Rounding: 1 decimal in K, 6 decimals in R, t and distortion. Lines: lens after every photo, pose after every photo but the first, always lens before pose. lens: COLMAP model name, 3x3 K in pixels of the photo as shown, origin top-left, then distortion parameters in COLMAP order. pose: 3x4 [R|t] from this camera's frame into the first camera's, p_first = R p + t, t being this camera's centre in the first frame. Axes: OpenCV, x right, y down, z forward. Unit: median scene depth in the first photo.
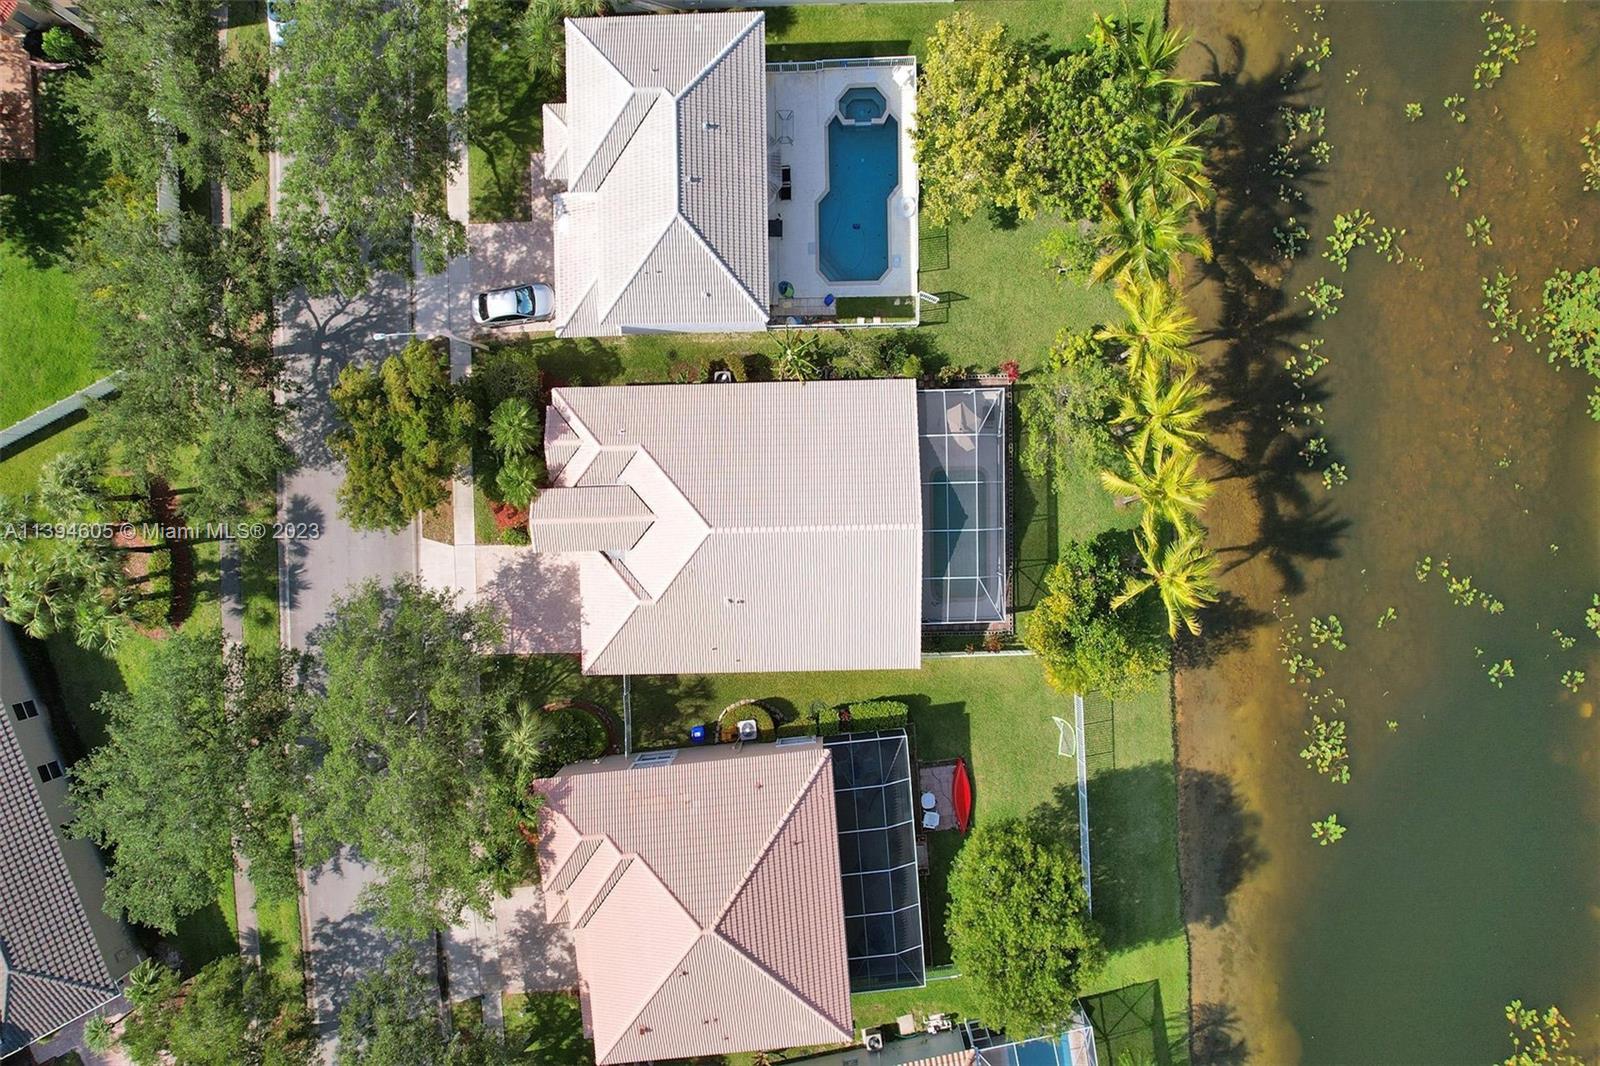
lens RADIAL K [[999.4, 0, 805.7], [0, 999.4, 527.2], [0, 0, 1]] dist [-0.058289, 0.047956]
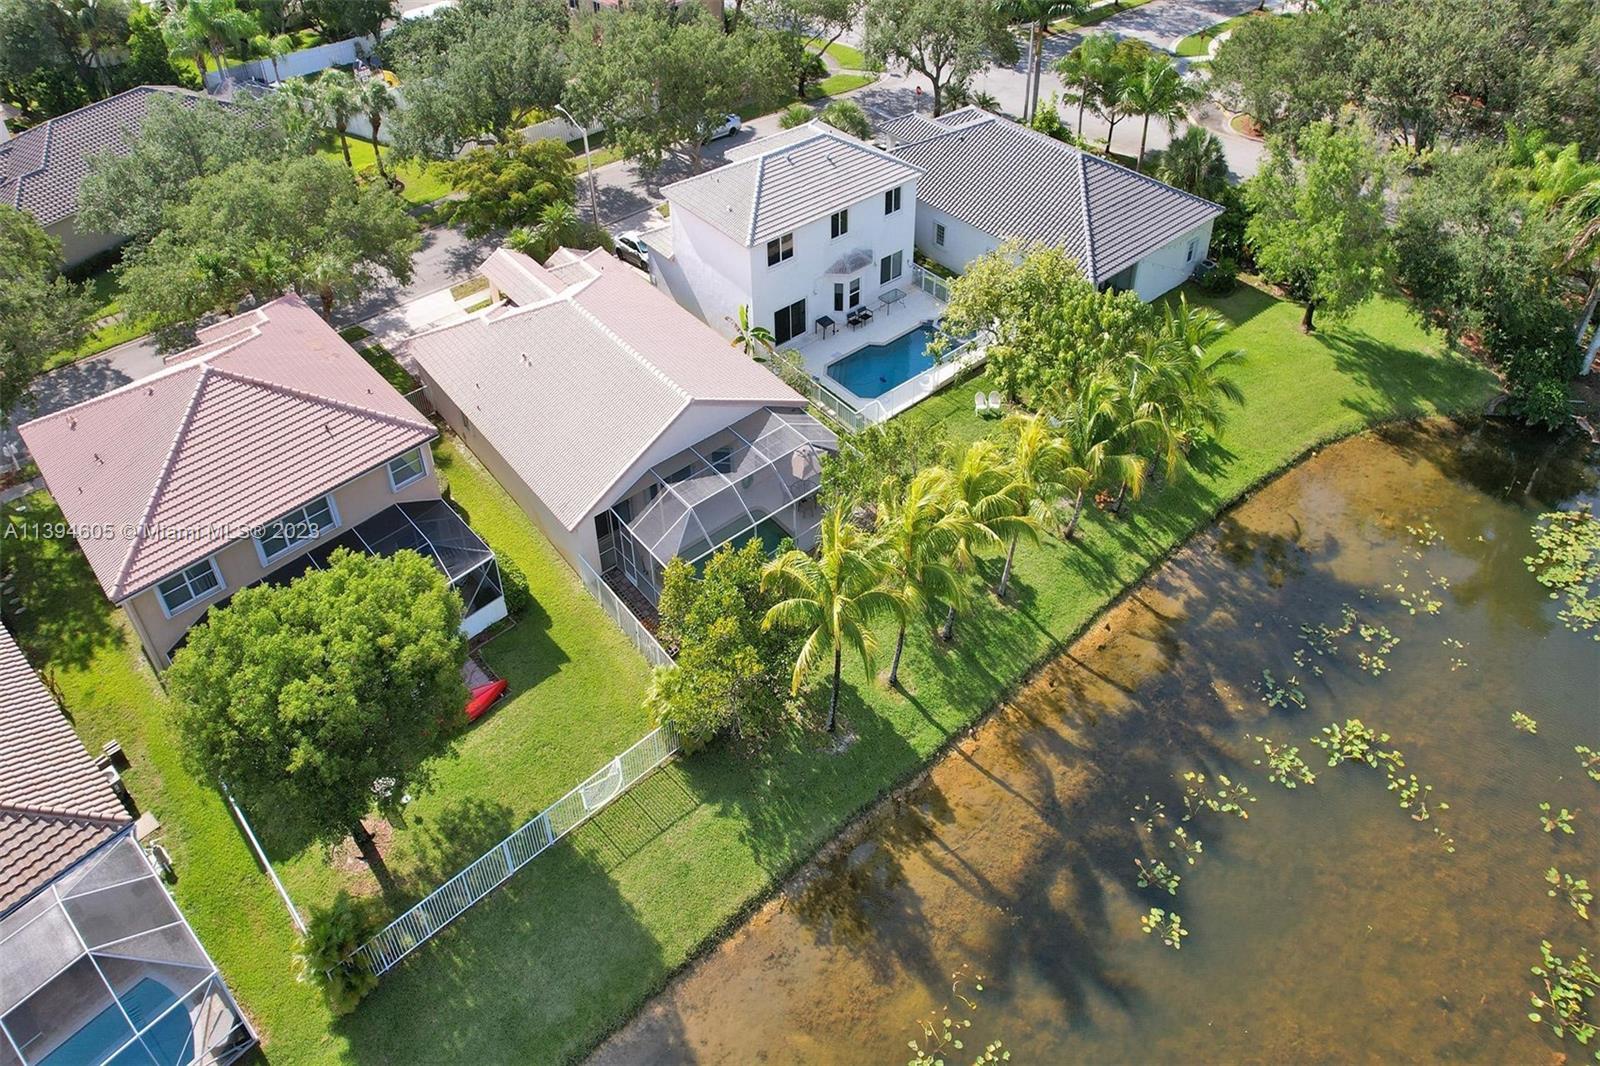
lens RADIAL K [[1001.8, 0, 800.0], [0, 1001.8, 533.0], [0, 0, 1]] dist [-0.060787, 0.049007]
pose [[0.656388, 0.457493, -0.599879, 0.673108], [-0.752688, 0.451037, -0.479611, 0.350351], [0.051149, 0.766333, 0.640404, 0.354949]]
